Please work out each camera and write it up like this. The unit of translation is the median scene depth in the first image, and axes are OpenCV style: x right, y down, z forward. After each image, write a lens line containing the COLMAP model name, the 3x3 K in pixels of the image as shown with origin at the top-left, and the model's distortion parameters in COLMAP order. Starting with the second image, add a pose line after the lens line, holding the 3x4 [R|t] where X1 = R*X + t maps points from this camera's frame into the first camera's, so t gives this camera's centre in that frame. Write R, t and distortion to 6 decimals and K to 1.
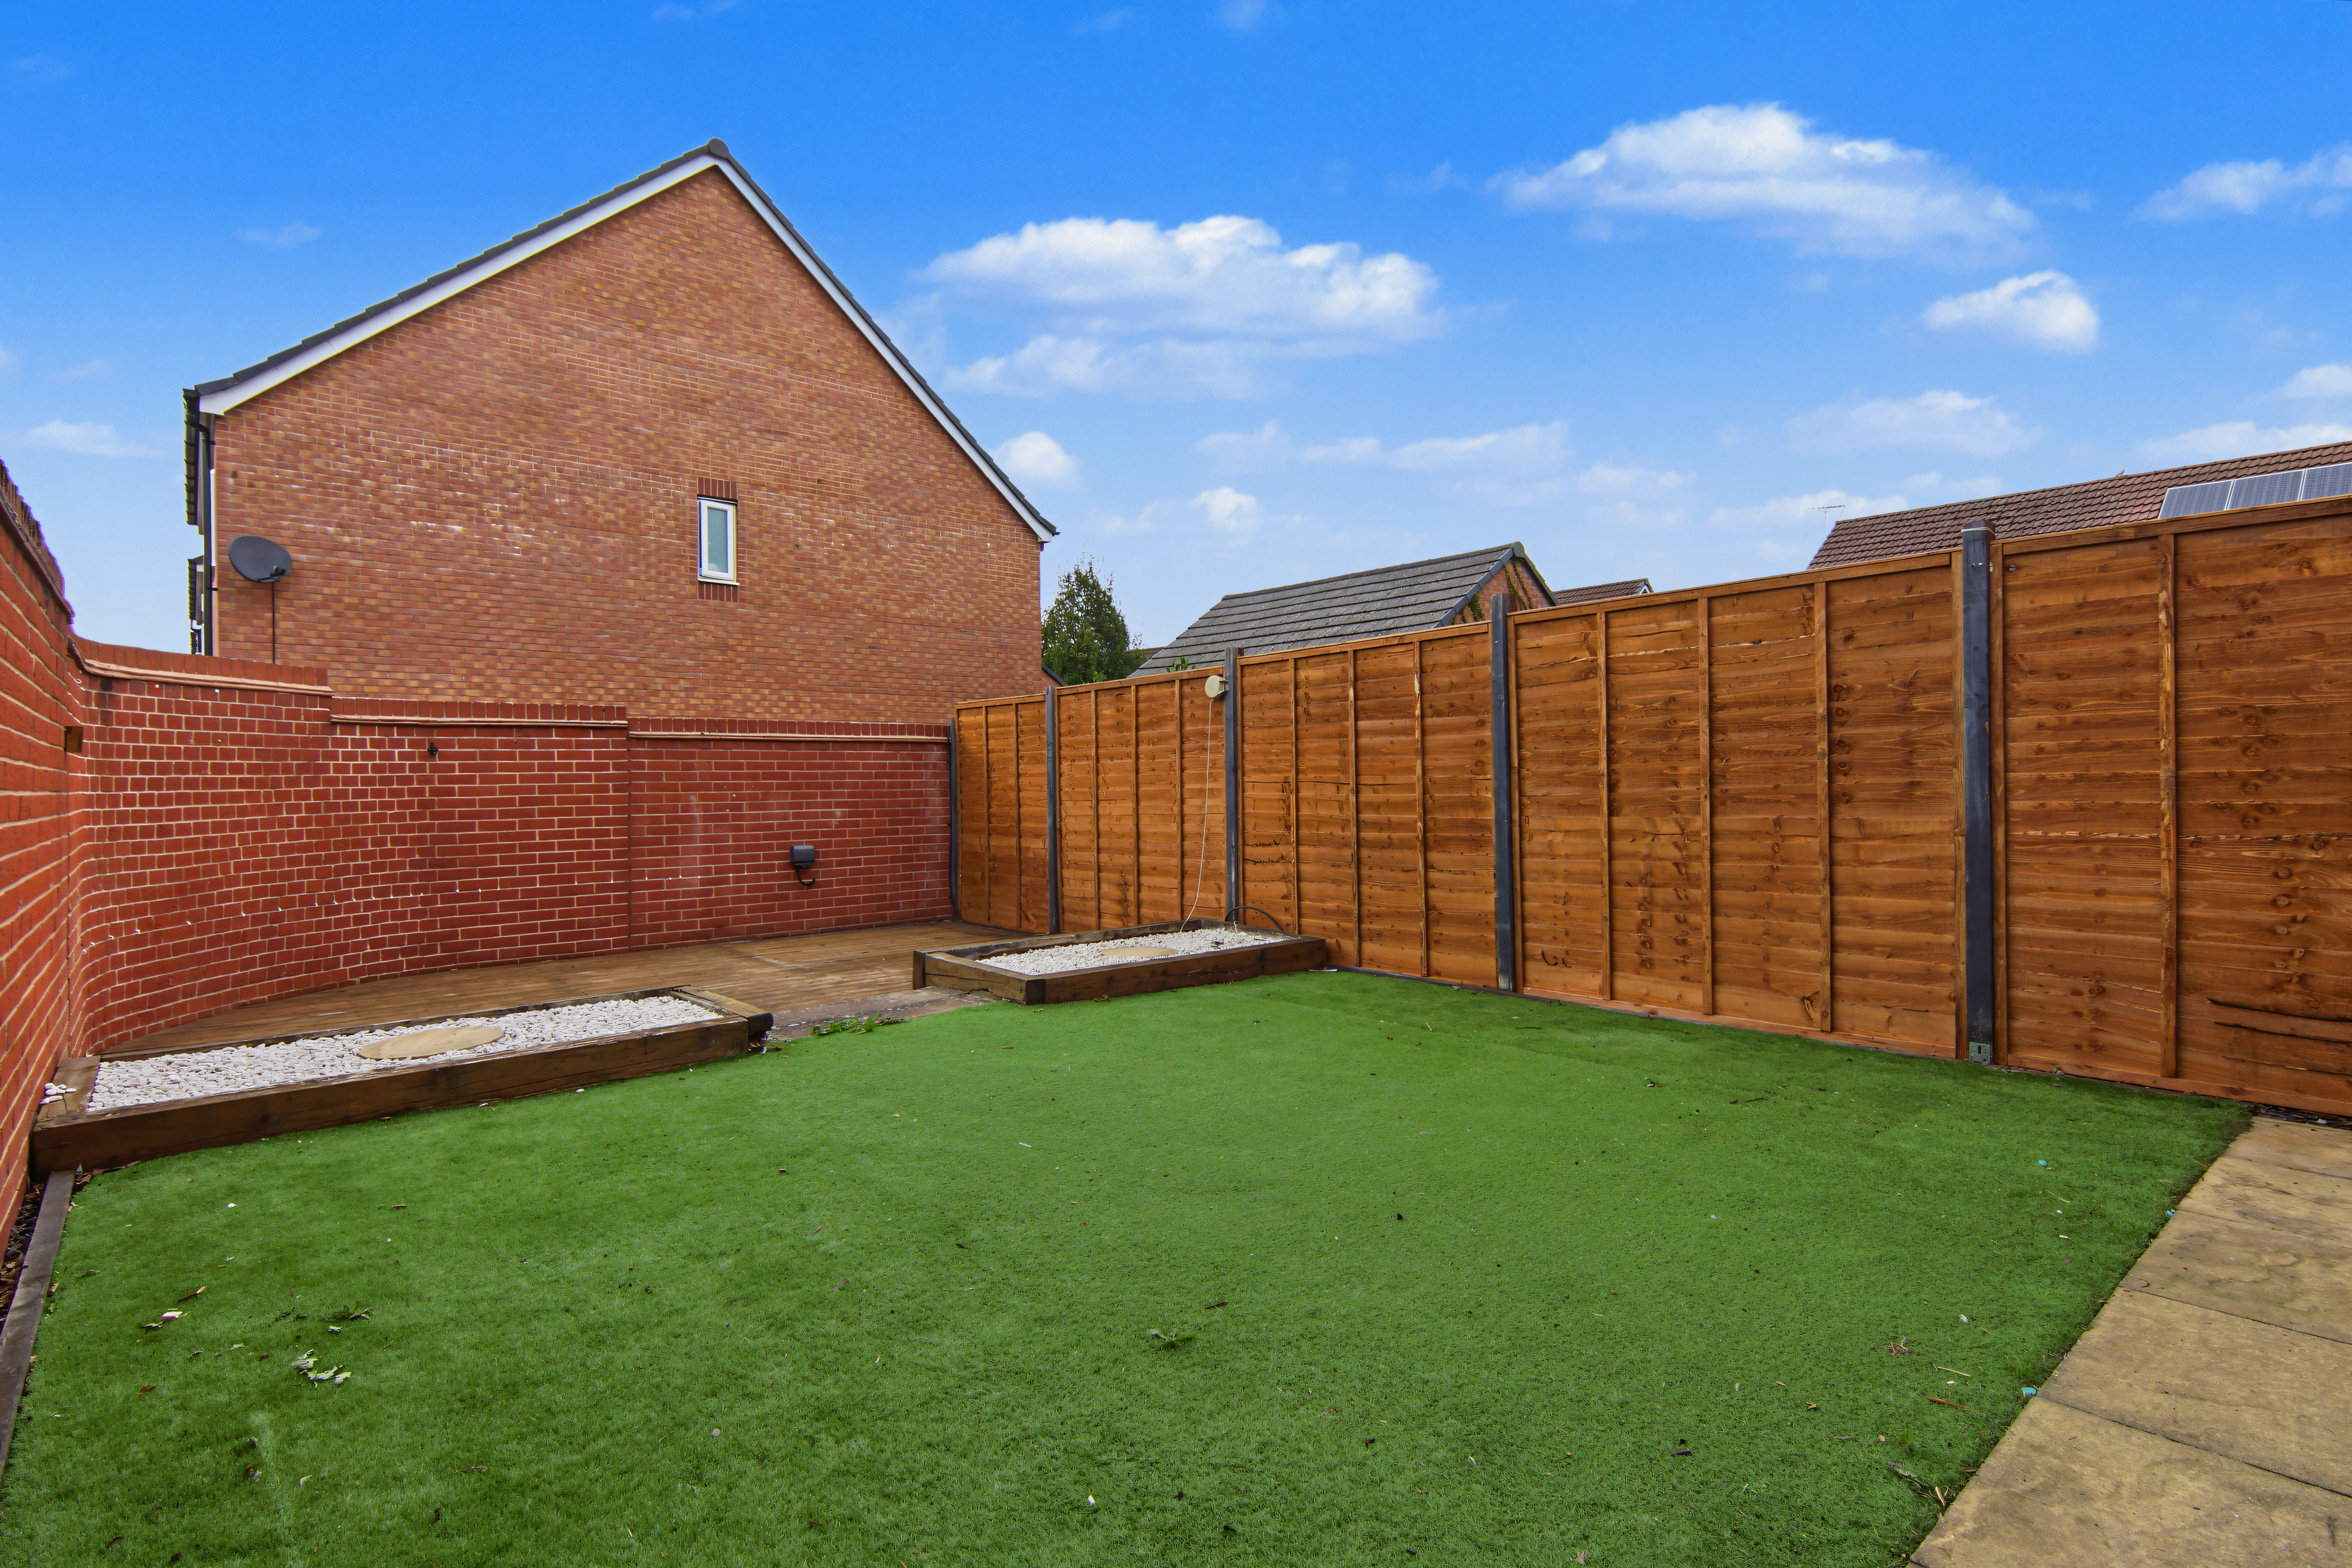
lens RADIAL K [[1146.7, 0, 1179.2], [0, 1146.7, 777.4], [0, 0, 1]] dist [0.019075, -0.015076]
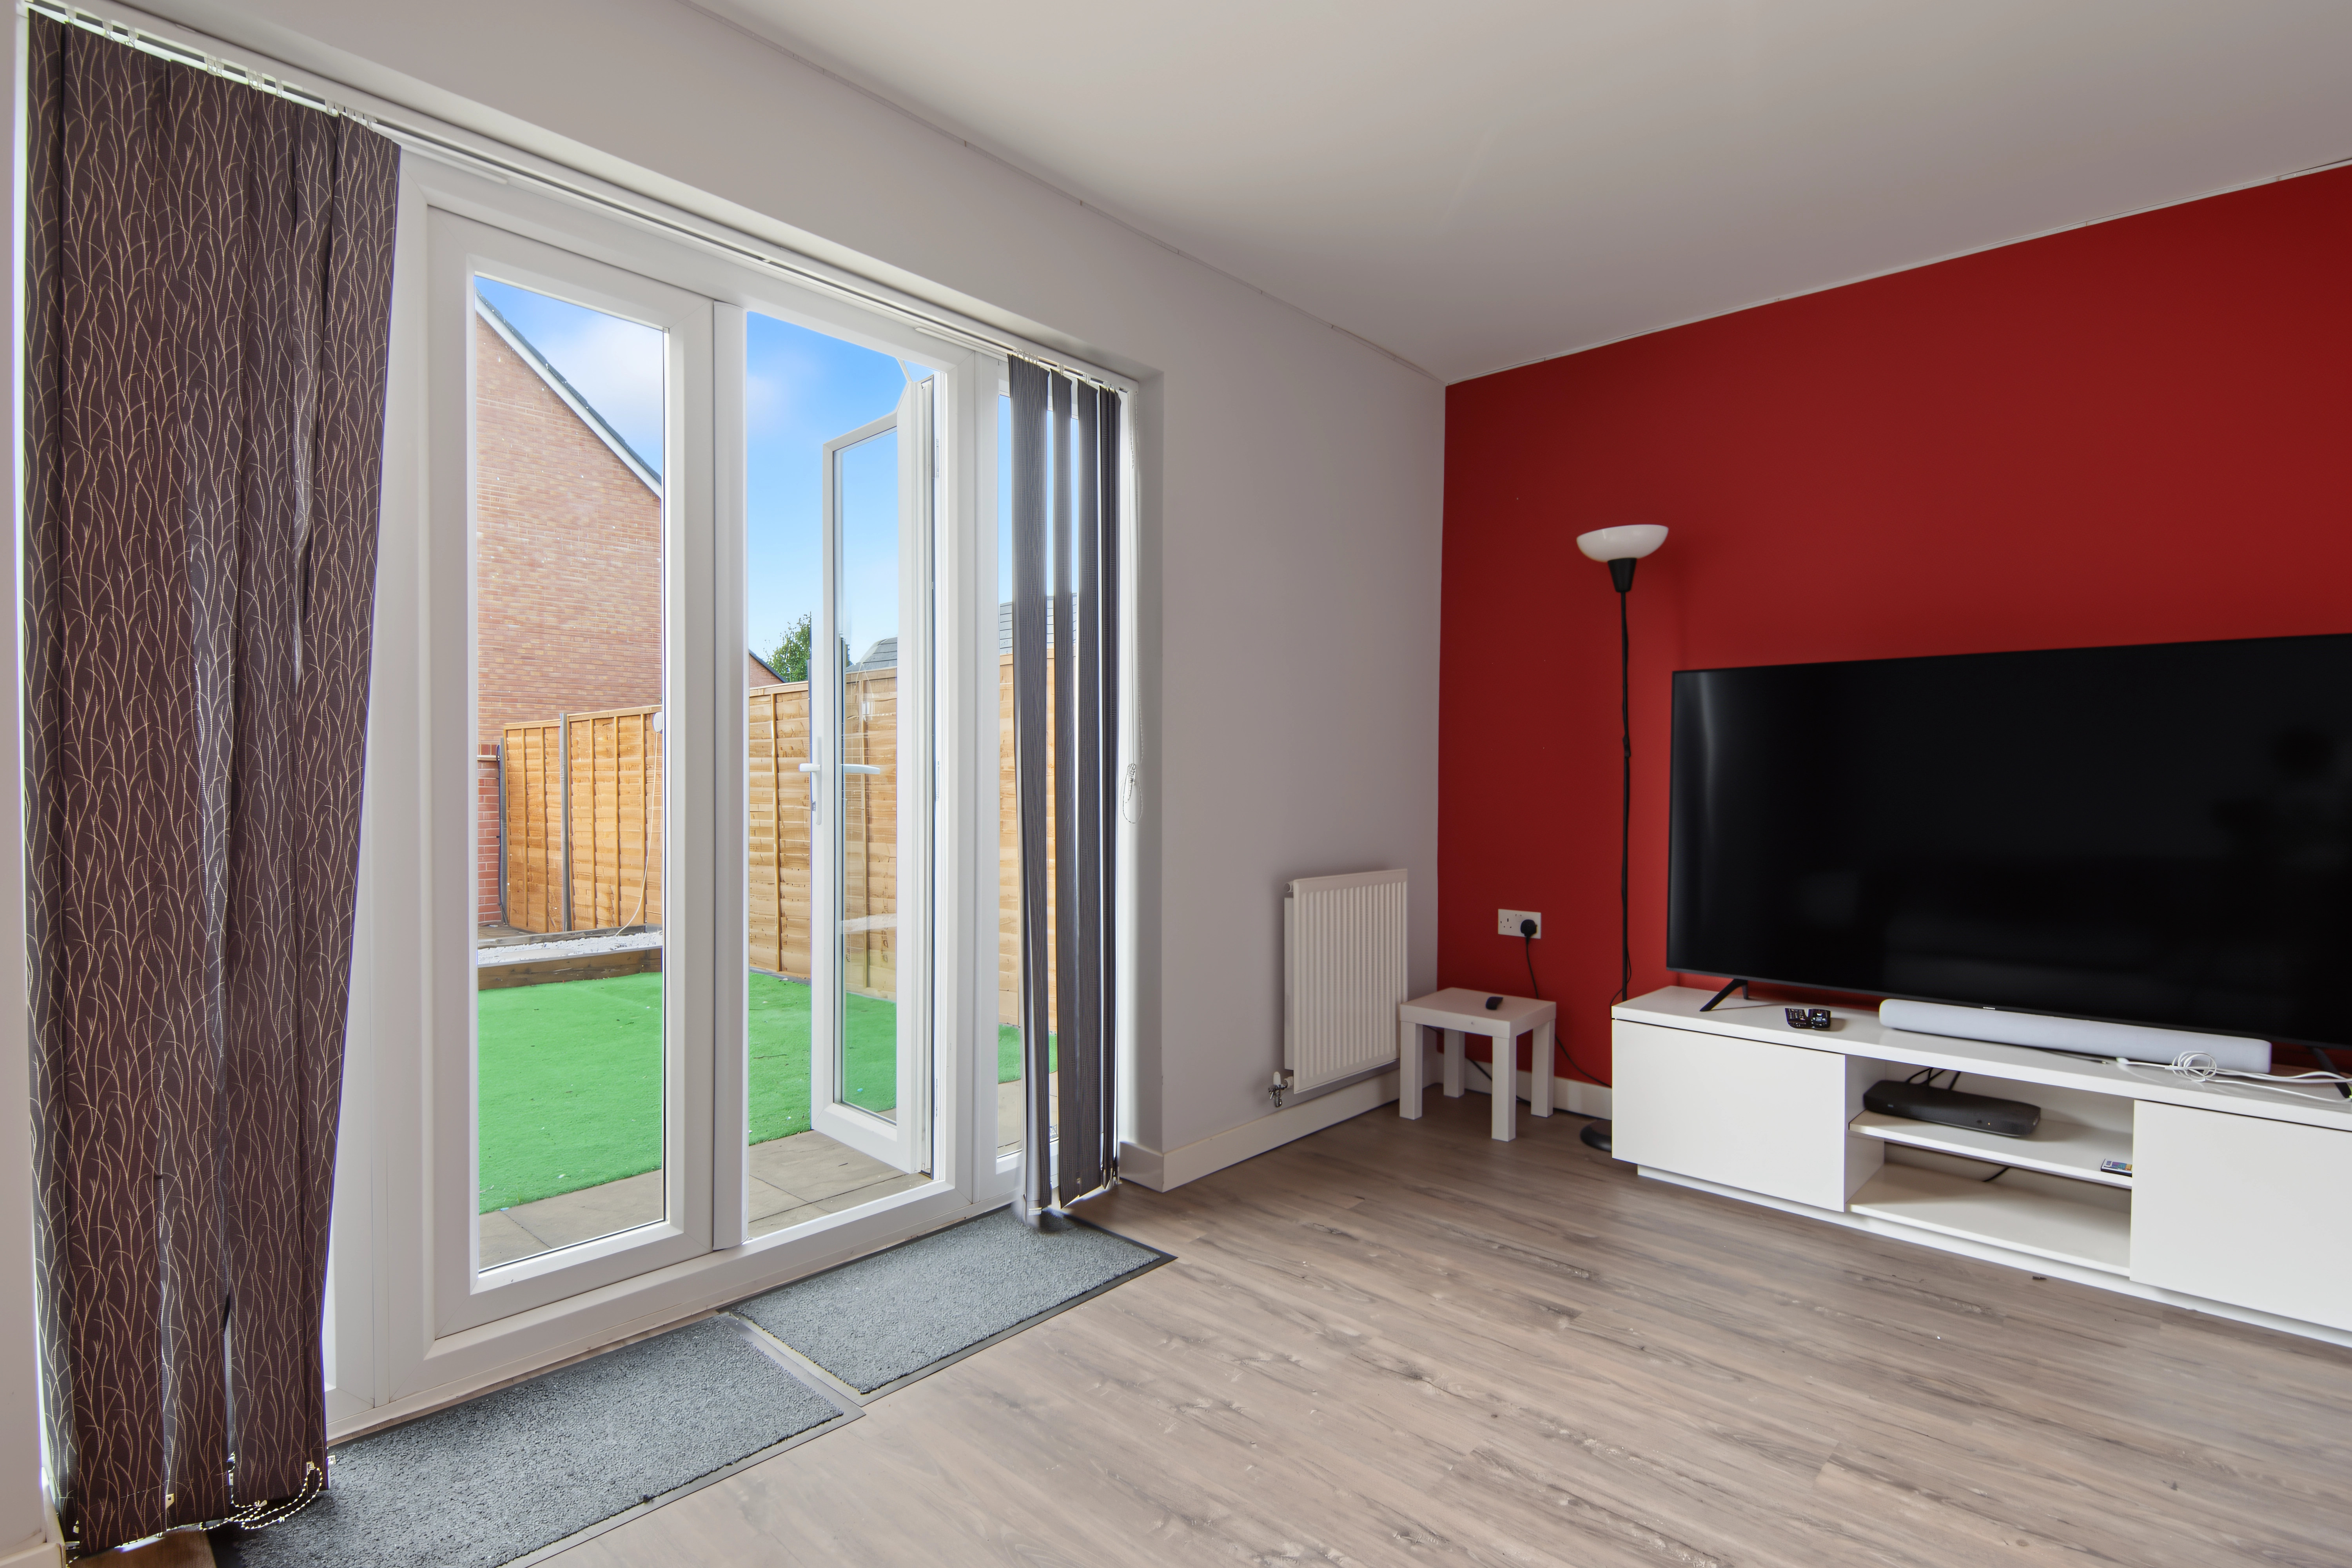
lens RADIAL K [[1146.7, 0, 1170.2], [0, 1146.7, 789.9], [0, 0, 1]] dist [0.019075, -0.015076]
pose [[0.991977, 0.010512, 0.125981, 0.328556], [-0.011944, 0.999872, 0.010619, -0.024876], [-0.125853, -0.012038, 0.991976, -0.175509]]
